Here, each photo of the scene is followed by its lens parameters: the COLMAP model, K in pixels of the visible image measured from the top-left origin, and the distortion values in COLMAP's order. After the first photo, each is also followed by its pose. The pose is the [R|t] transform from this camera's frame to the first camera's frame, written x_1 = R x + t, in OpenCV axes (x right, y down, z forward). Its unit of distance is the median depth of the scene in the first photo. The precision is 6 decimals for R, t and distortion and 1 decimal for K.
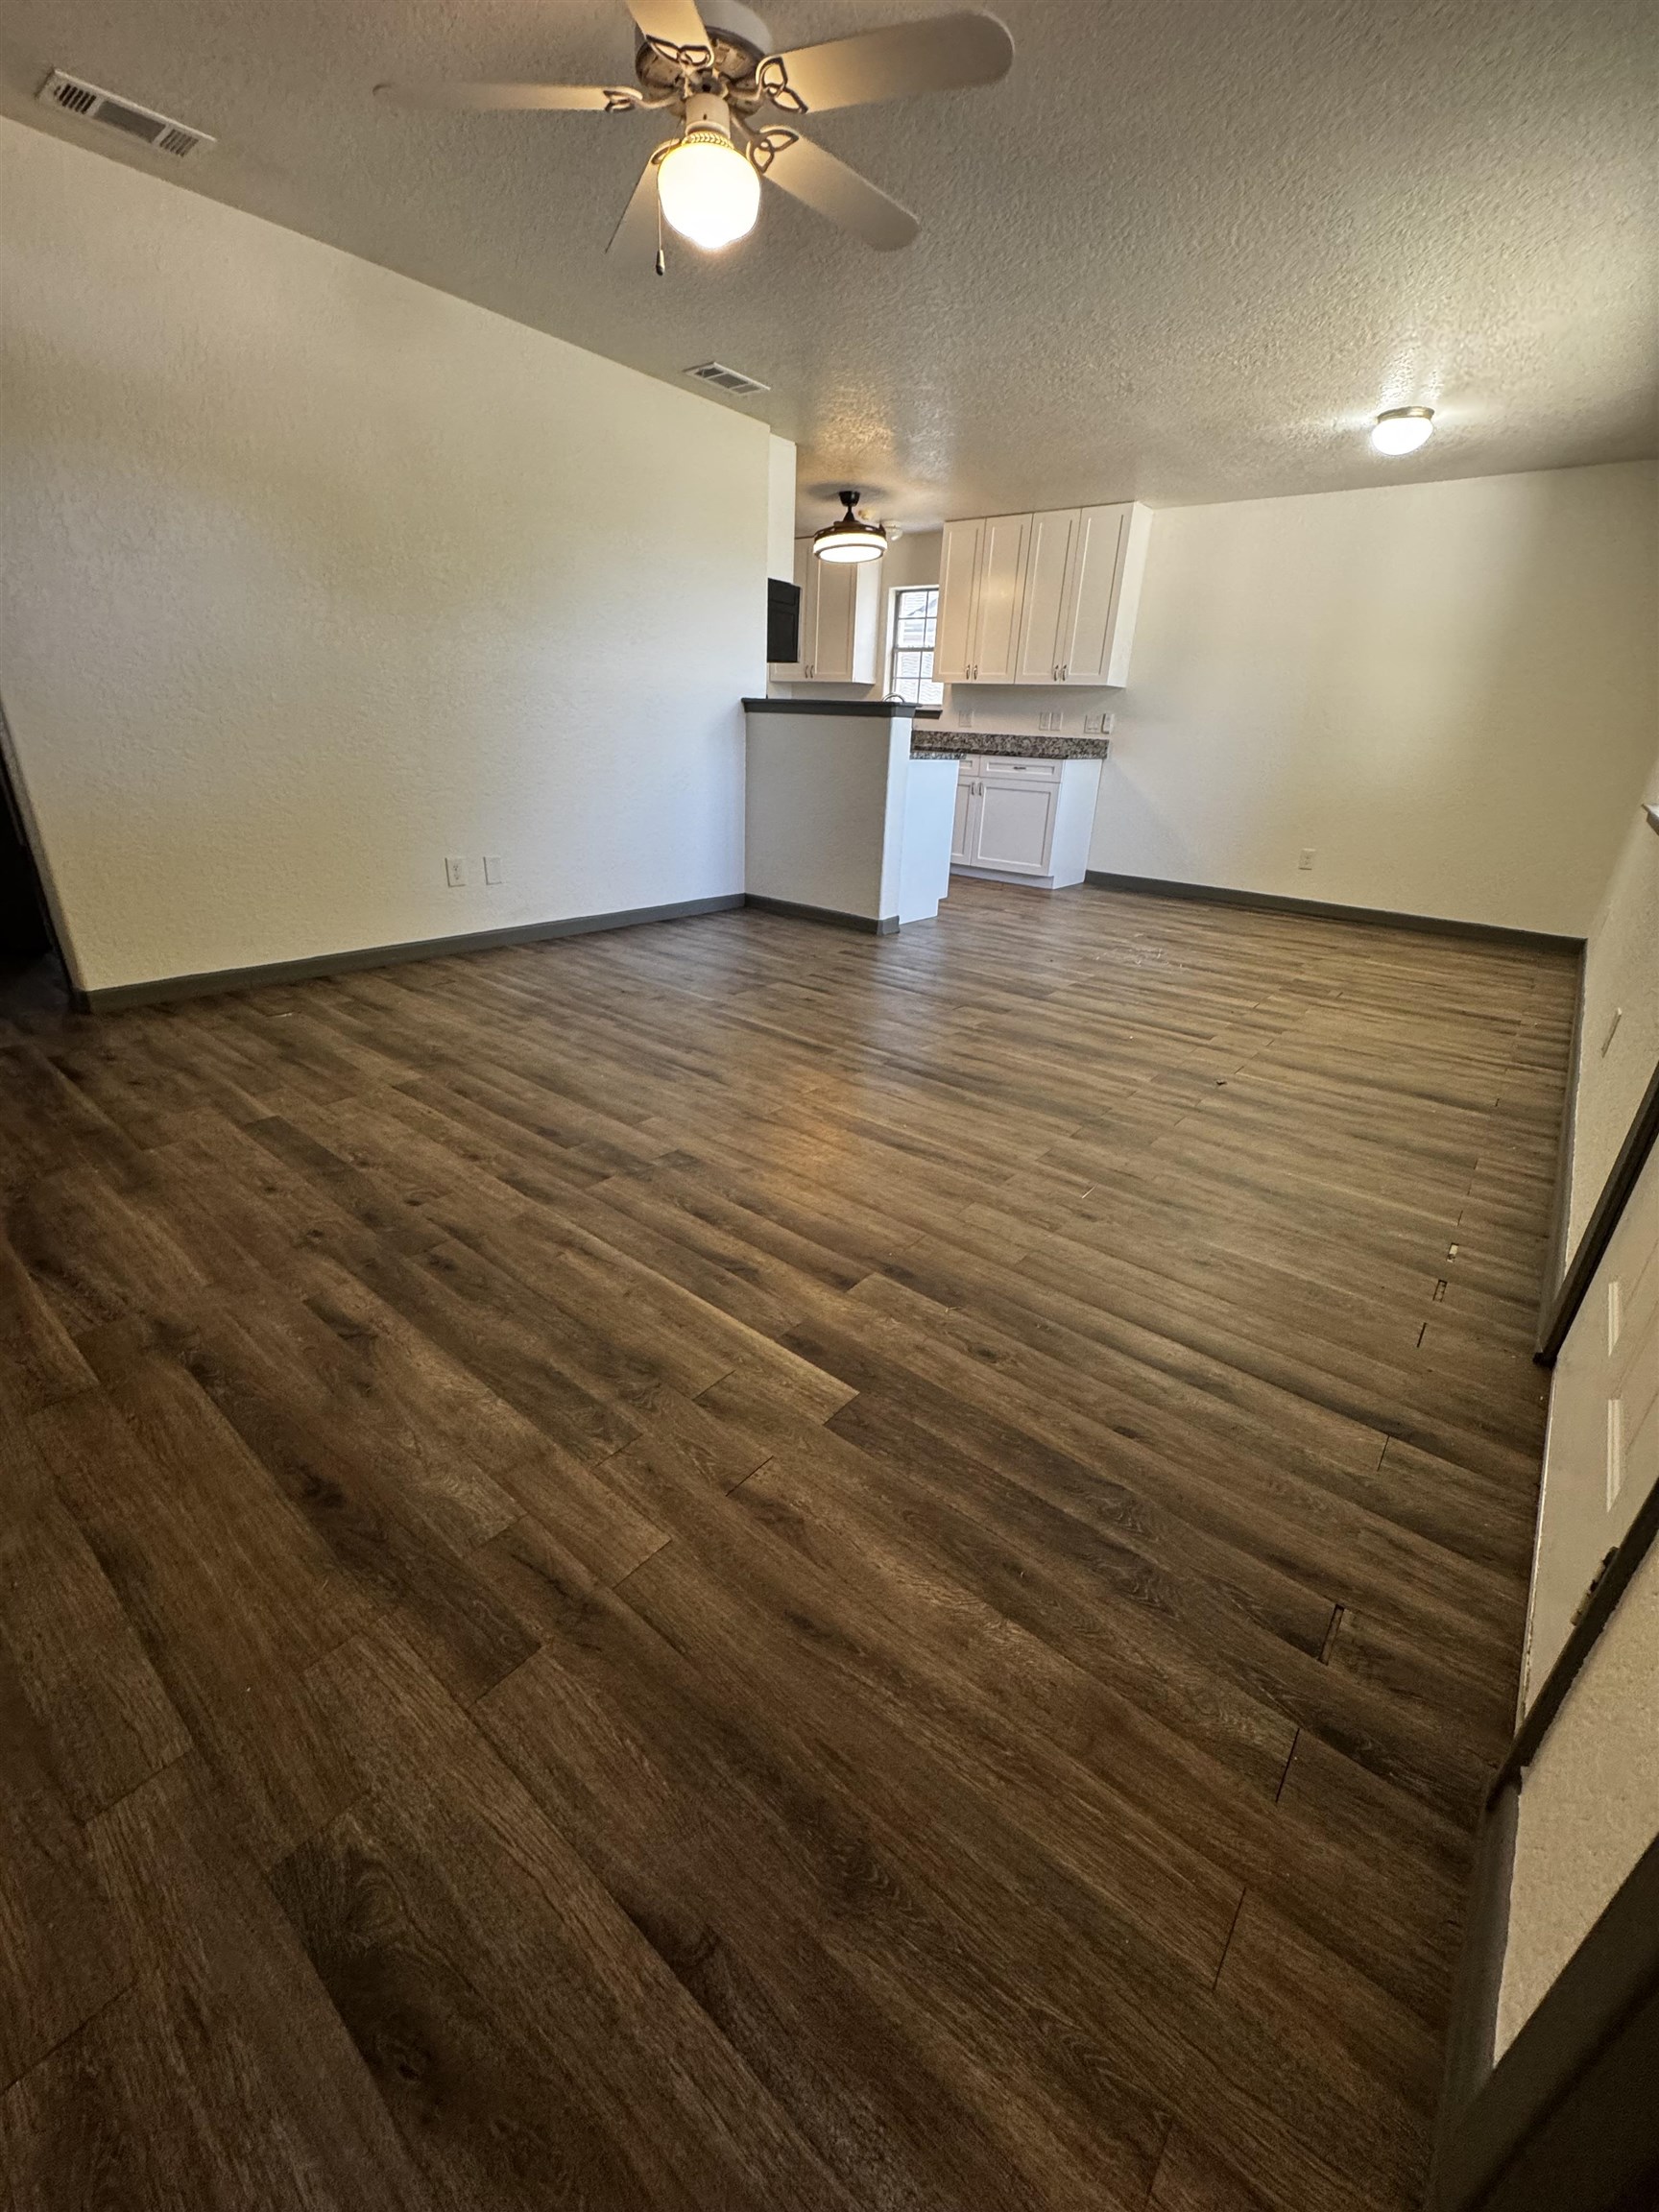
lens RADIAL K [[886.6, 0, 828.5], [0, 886.6, 1101.3], [0, 0, 1]] dist [-0.002635, 0.000672]
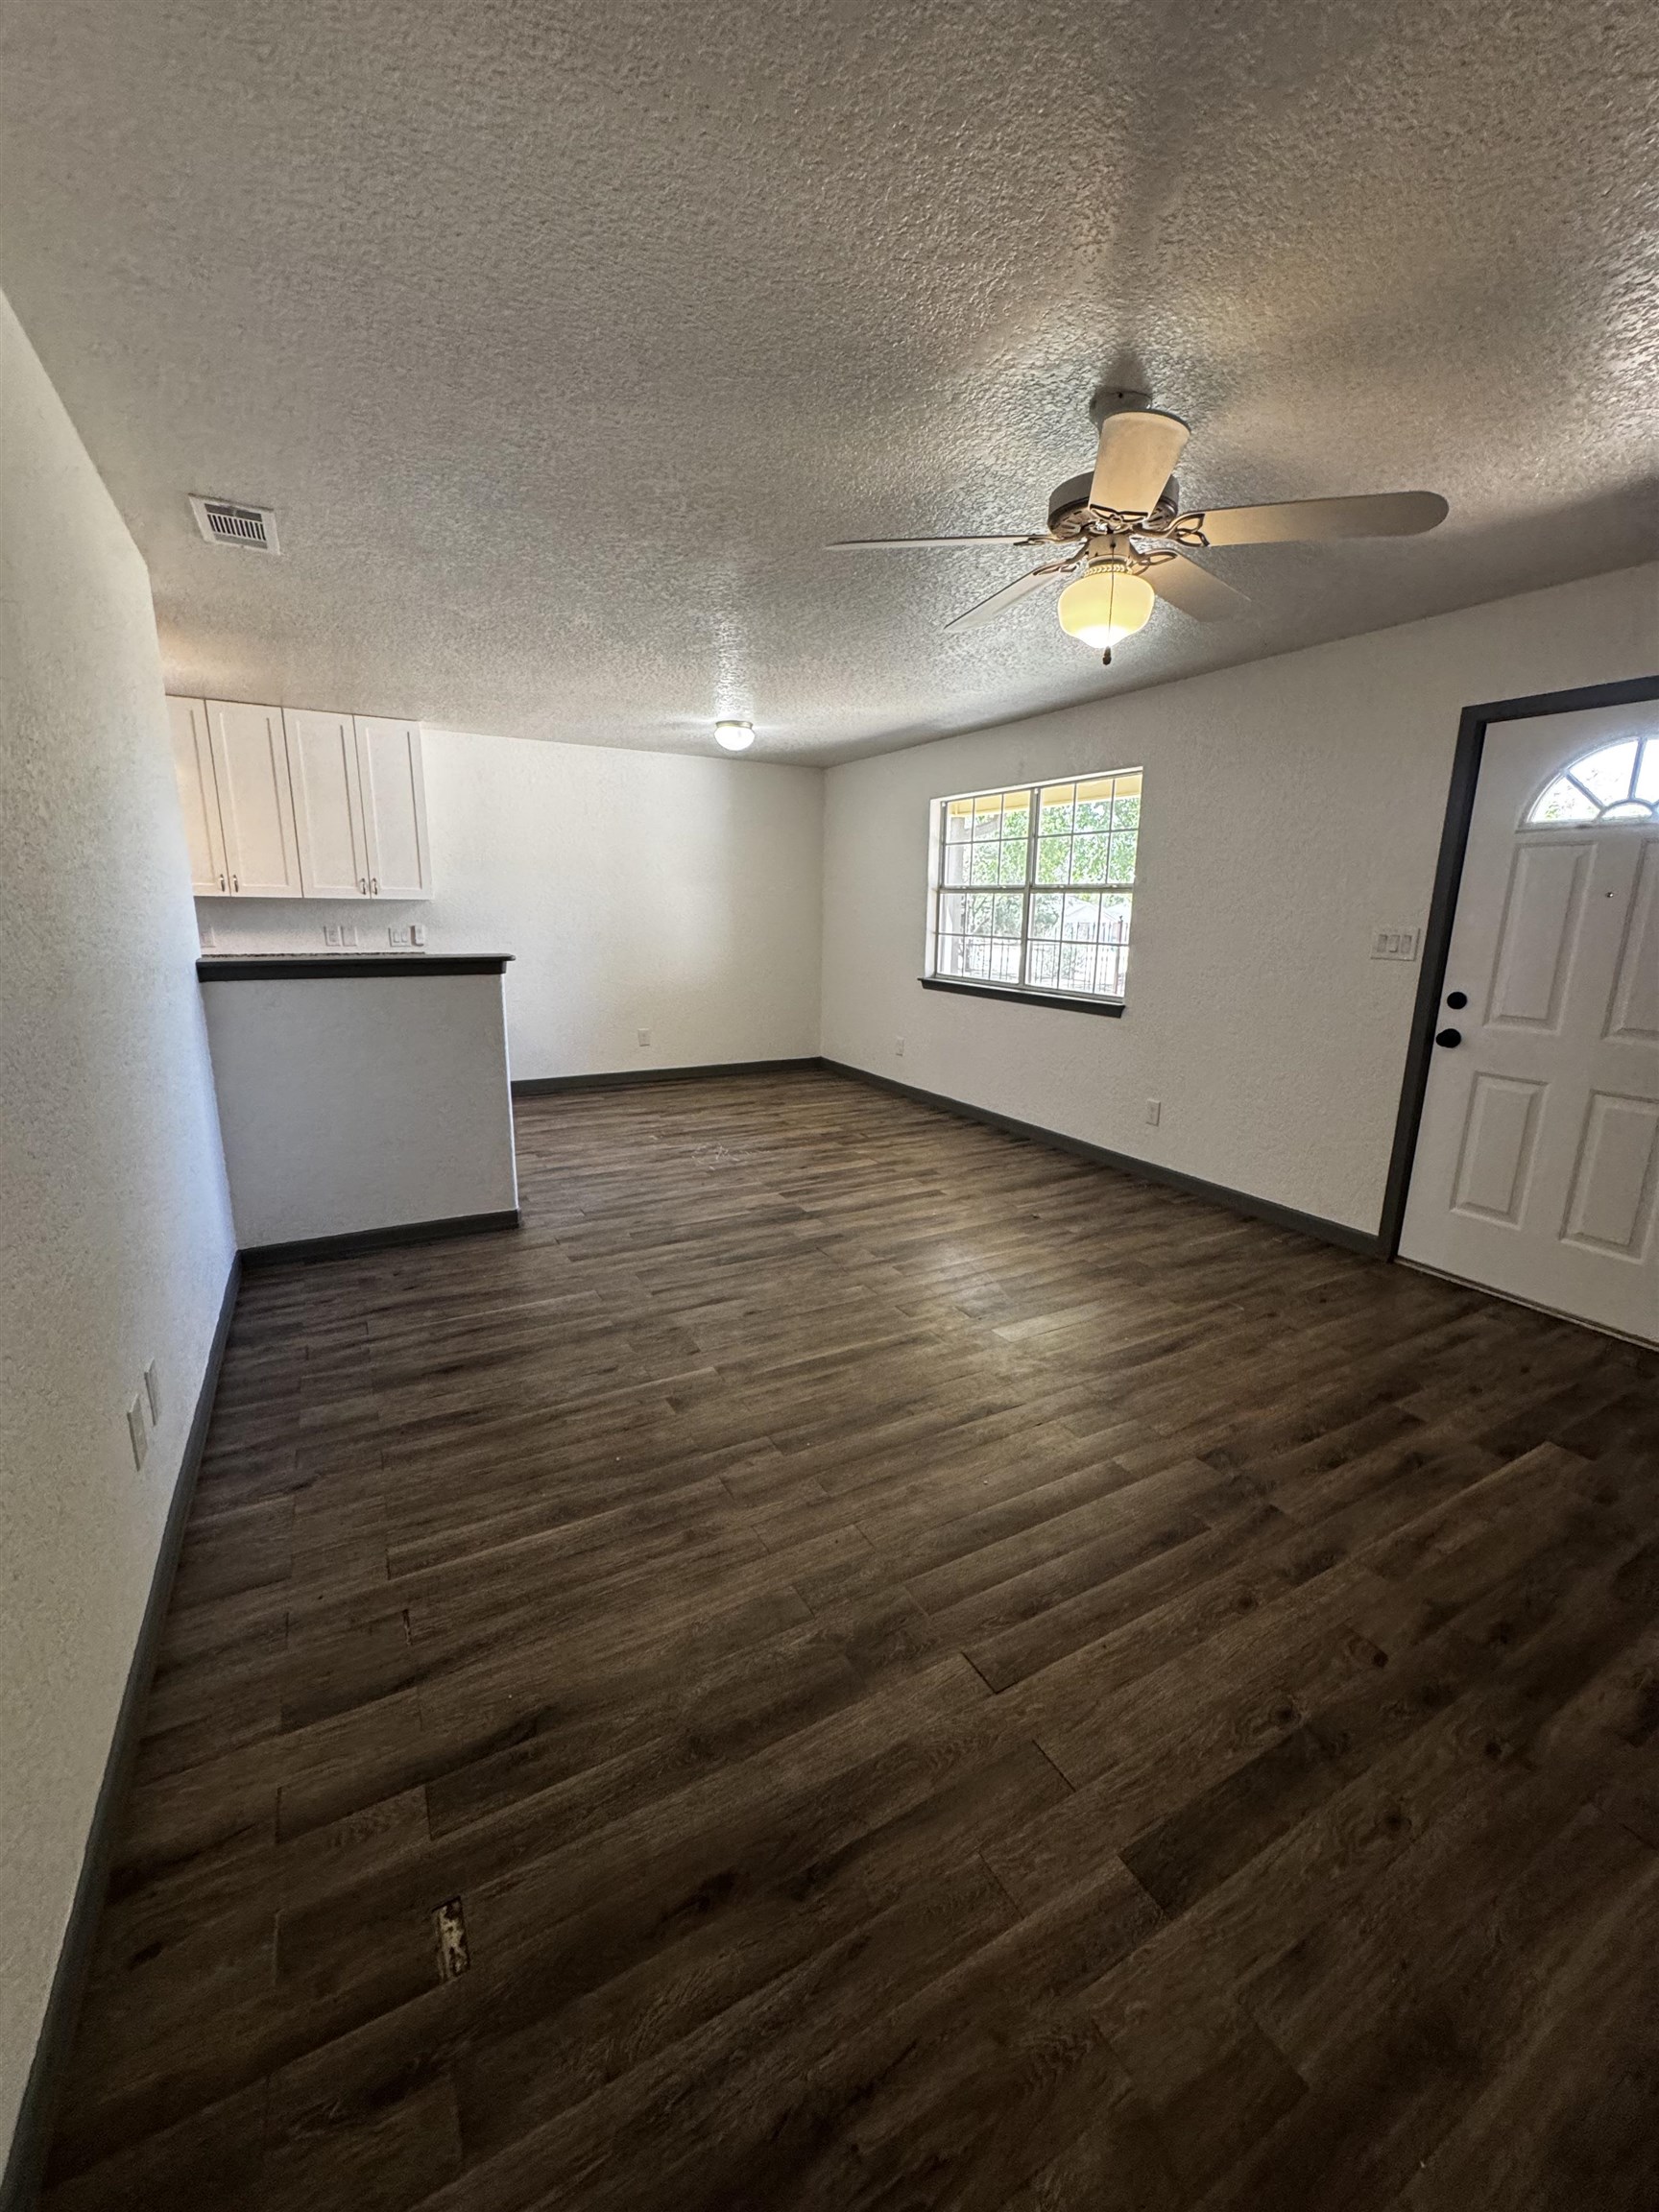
lens RADIAL K [[886.6, 0, 838.4], [0, 886.6, 1099.7], [0, 0, 1]] dist [-0.002635, 0.000672]
pose [[0.360721, -0.237952, 0.901809, -1.001402], [0.364782, 0.925880, 0.098392, -0.503652], [-0.858379, 0.293471, 0.420785, 0.727389]]
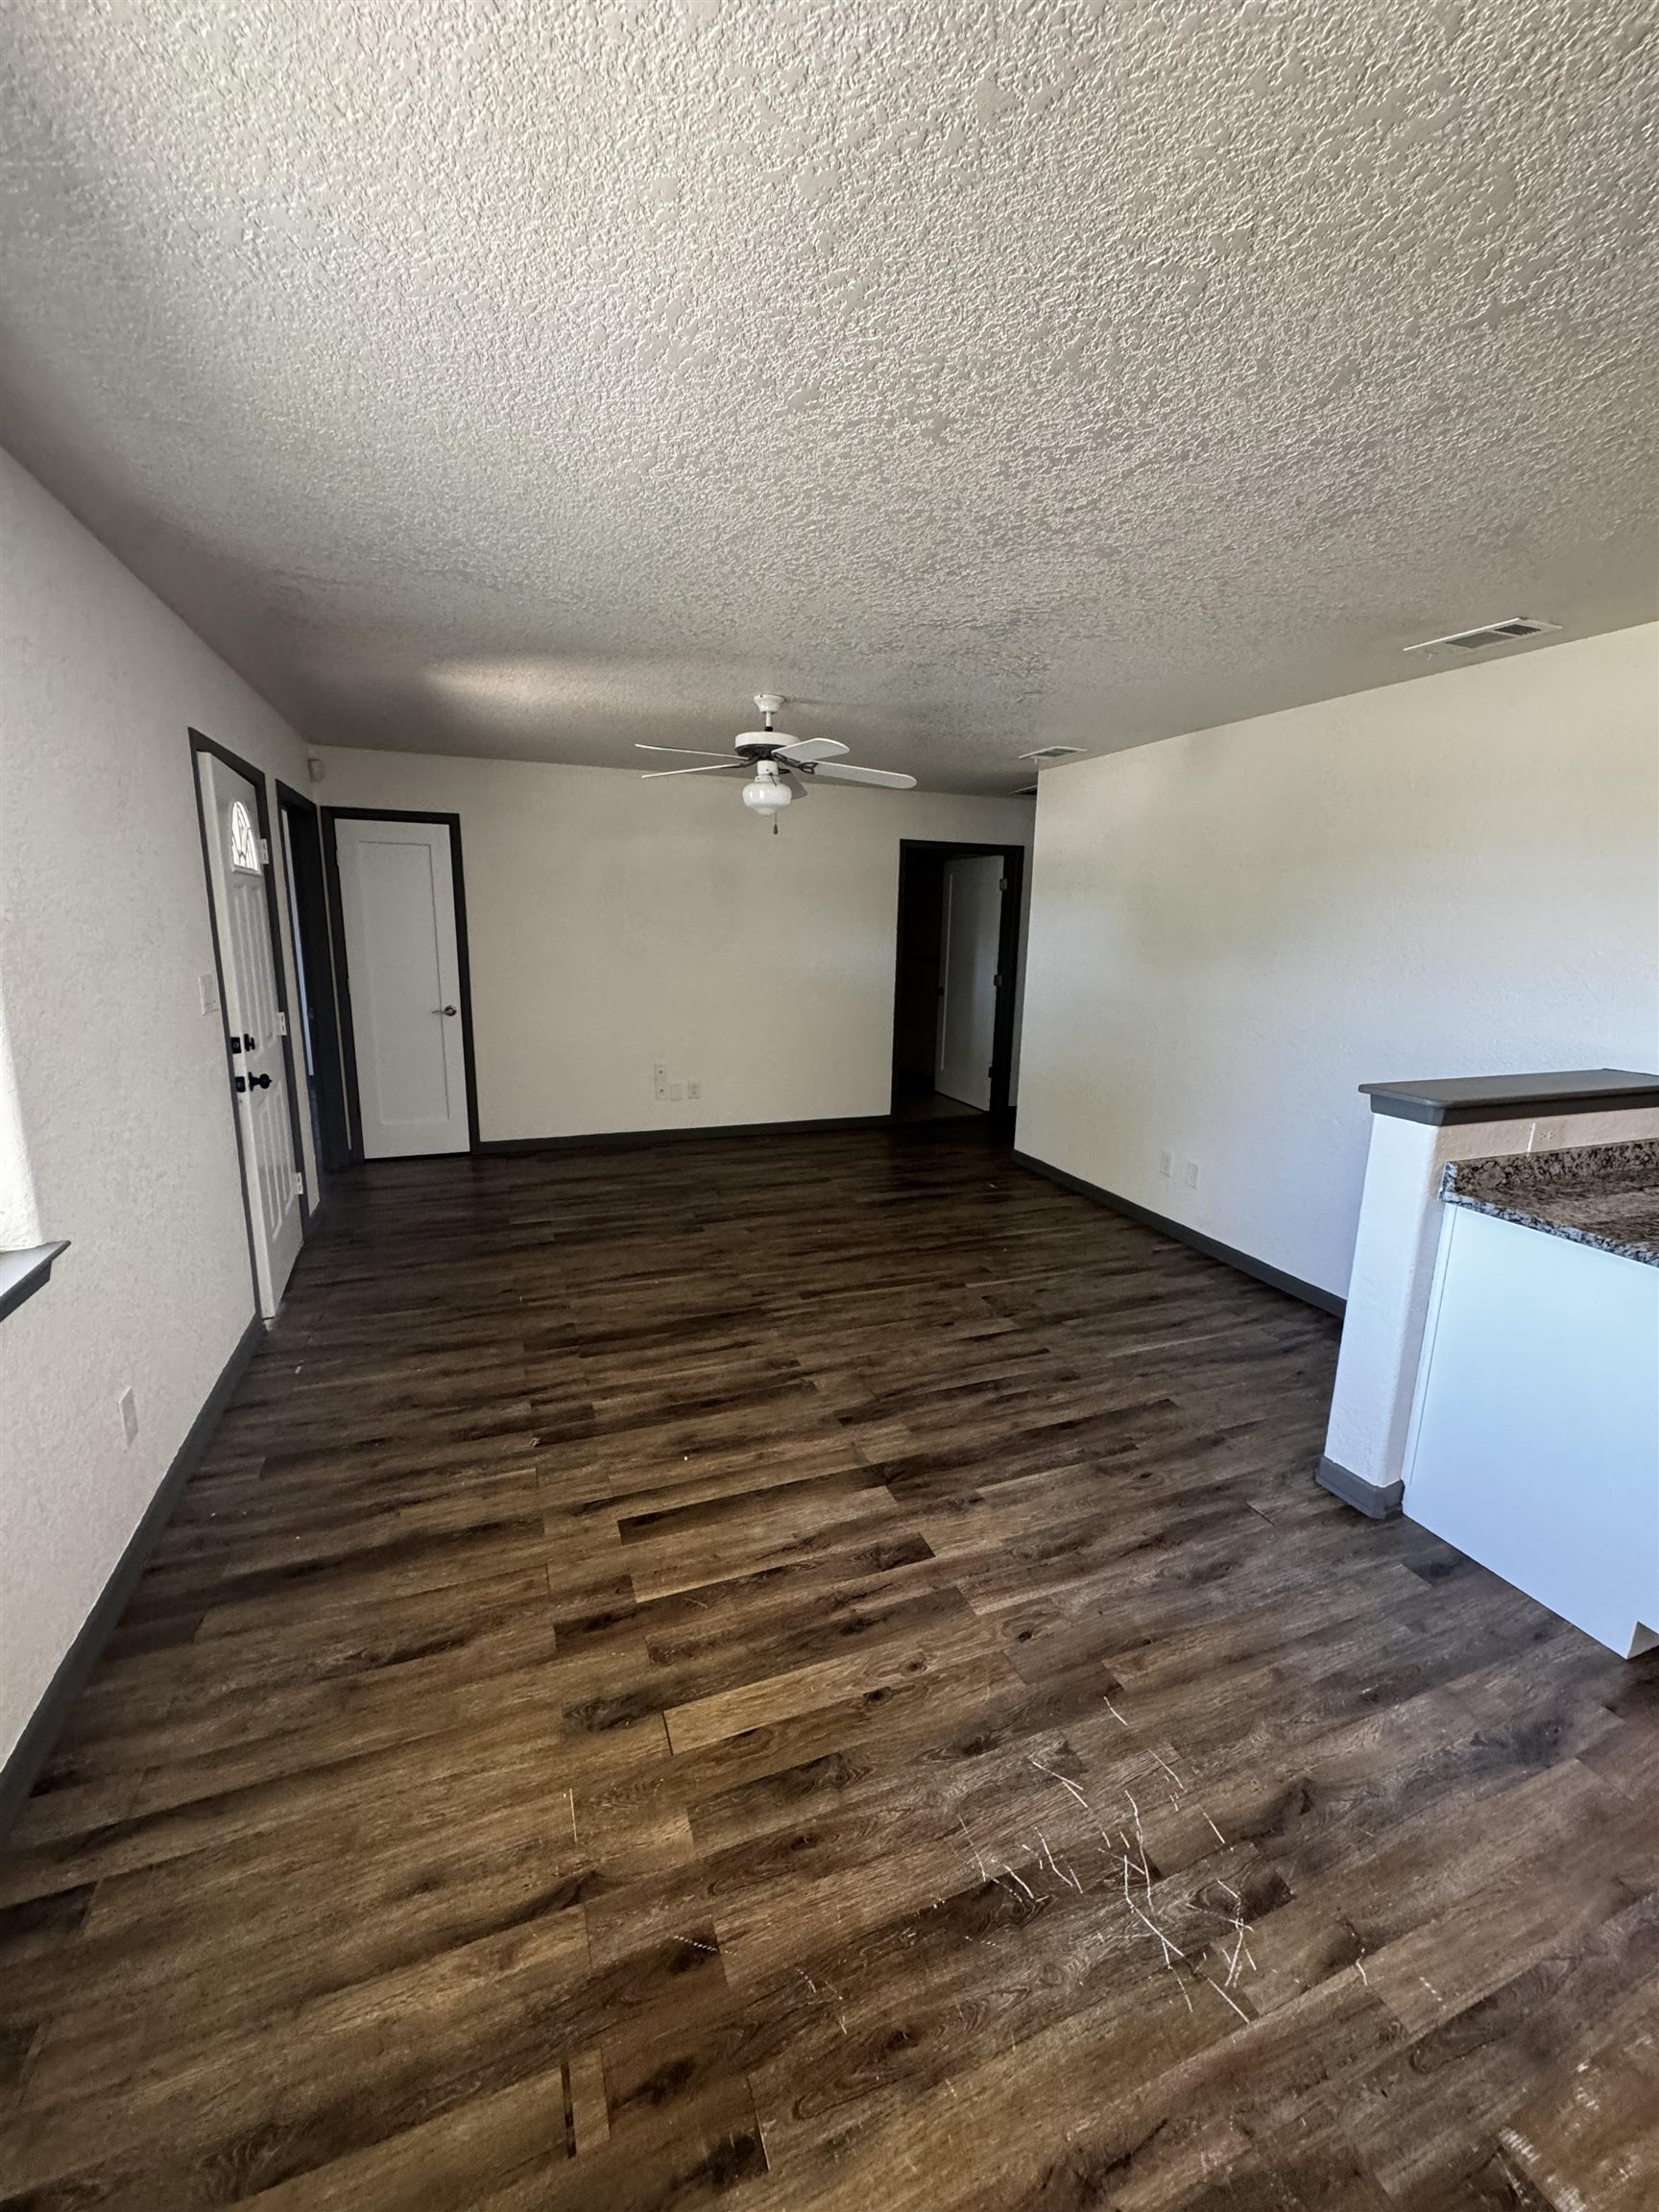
lens RADIAL K [[886.6, 0, 837.1], [0, 886.6, 1118.8], [0, 0, 1]] dist [-0.002635, 0.000672]
pose [[-0.487159, 0.142346, -0.861634, 1.179336], [-0.380256, 0.853616, 0.356014, -0.851503], [0.786182, 0.501077, -0.361719, 1.617409]]
